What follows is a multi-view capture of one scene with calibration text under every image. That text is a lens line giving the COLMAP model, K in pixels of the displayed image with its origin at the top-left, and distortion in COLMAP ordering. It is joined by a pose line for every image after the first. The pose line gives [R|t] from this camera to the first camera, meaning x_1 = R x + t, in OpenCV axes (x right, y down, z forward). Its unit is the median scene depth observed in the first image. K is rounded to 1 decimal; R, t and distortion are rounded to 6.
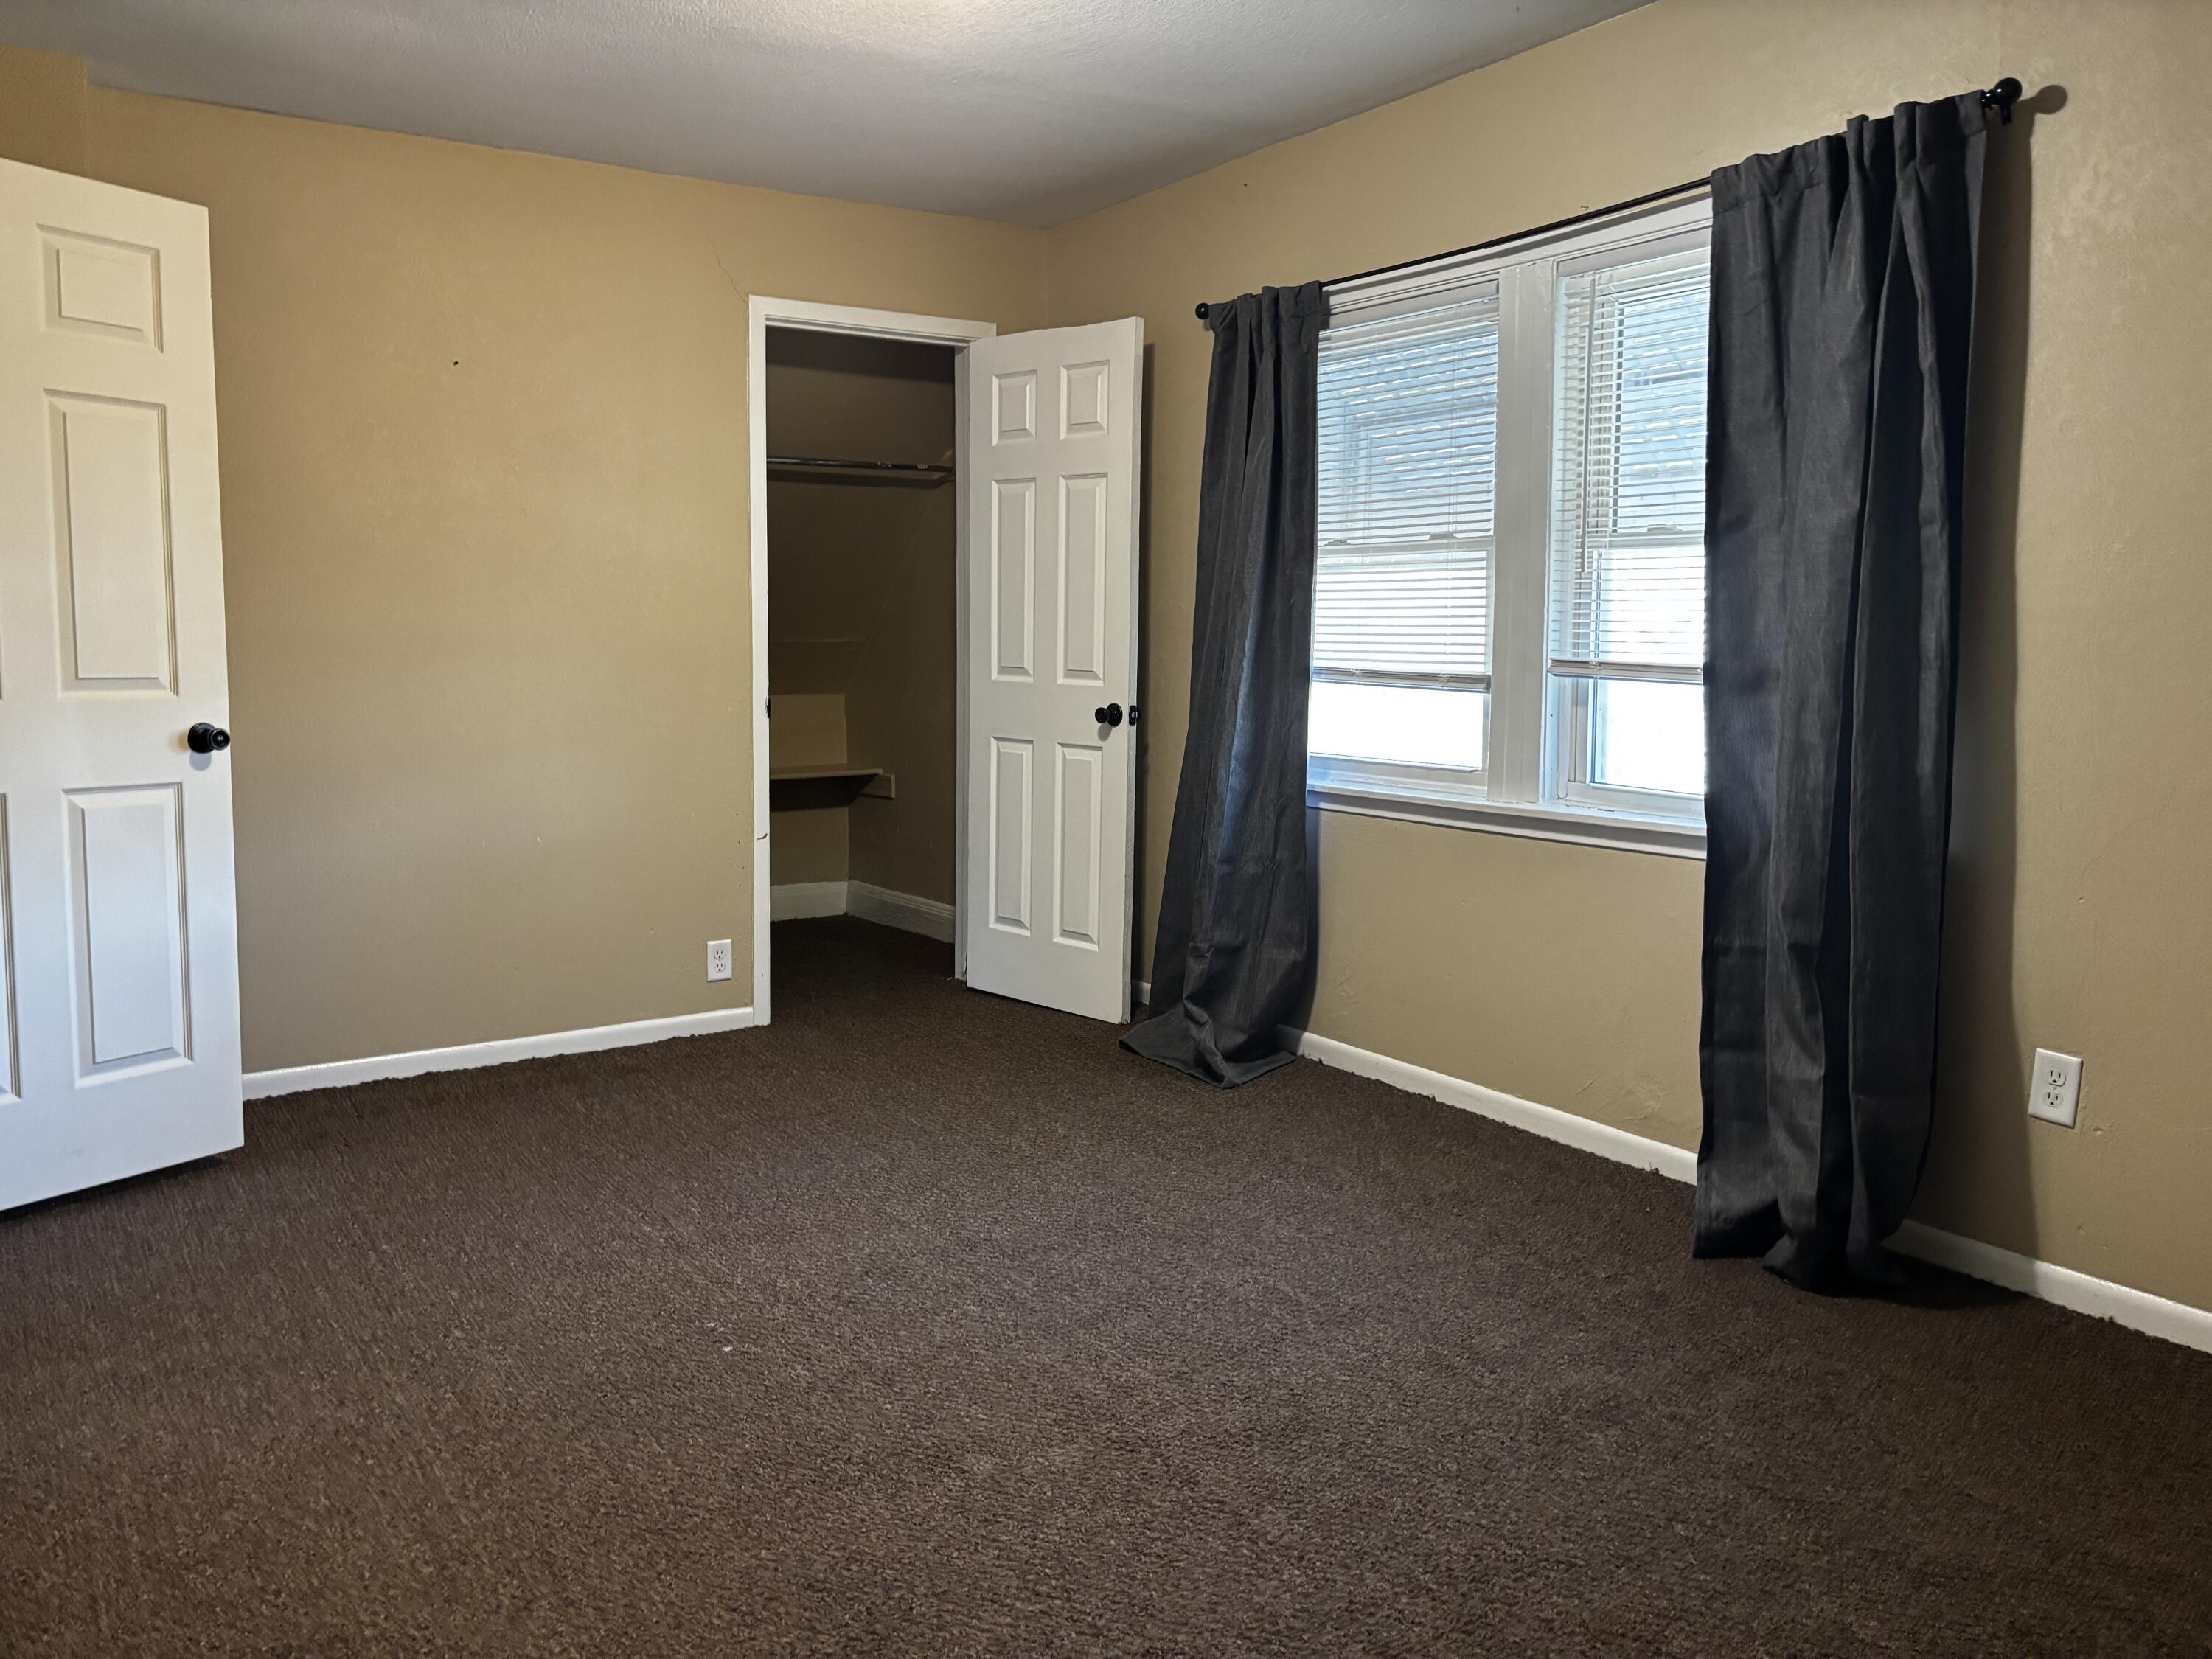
lens RADIAL K [[1679.4, 0, 1100.8], [0, 1679.4, 813.2], [0, 0, 1]] dist [0.033232, -0.008137]
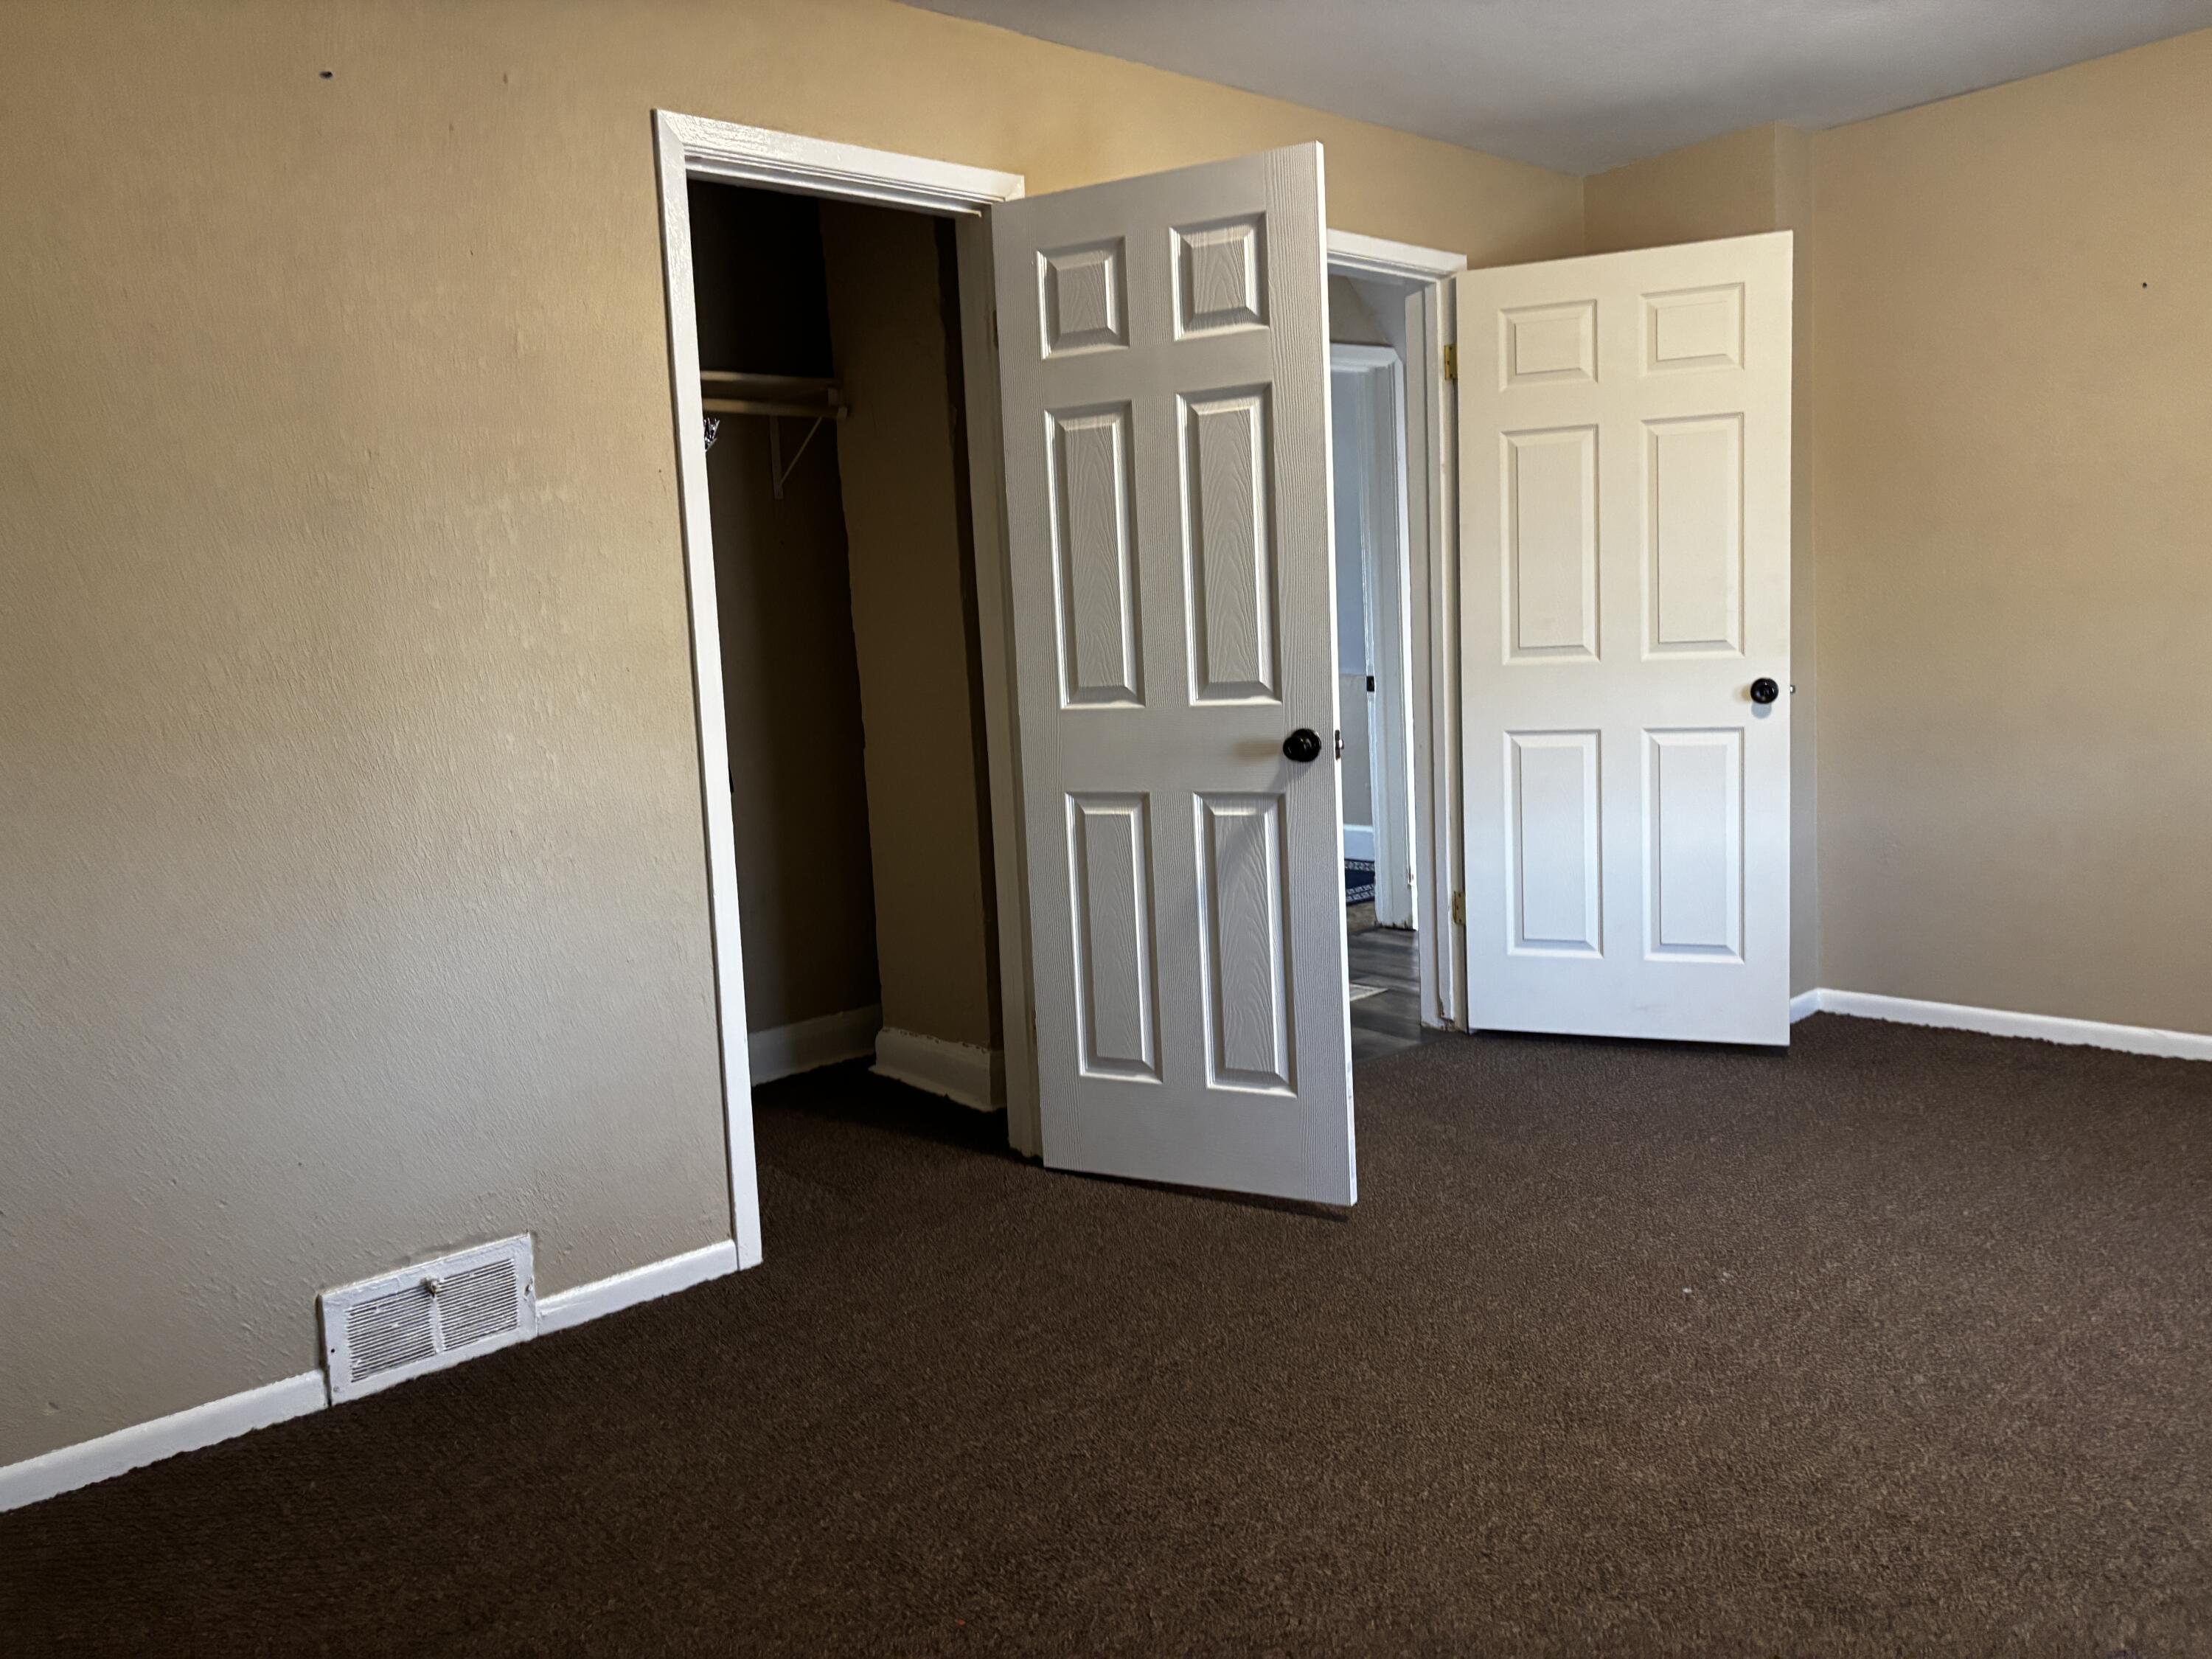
lens RADIAL K [[1679.4, 0, 1100.8], [0, 1679.4, 813.2], [0, 0, 1]] dist [0.033232, -0.008137]
pose [[0.150251, 0.091615, -0.984394, 0.582991], [-0.056411, 0.994869, 0.083980, -0.033434], [0.987037, 0.042913, 0.154648, 0.382433]]
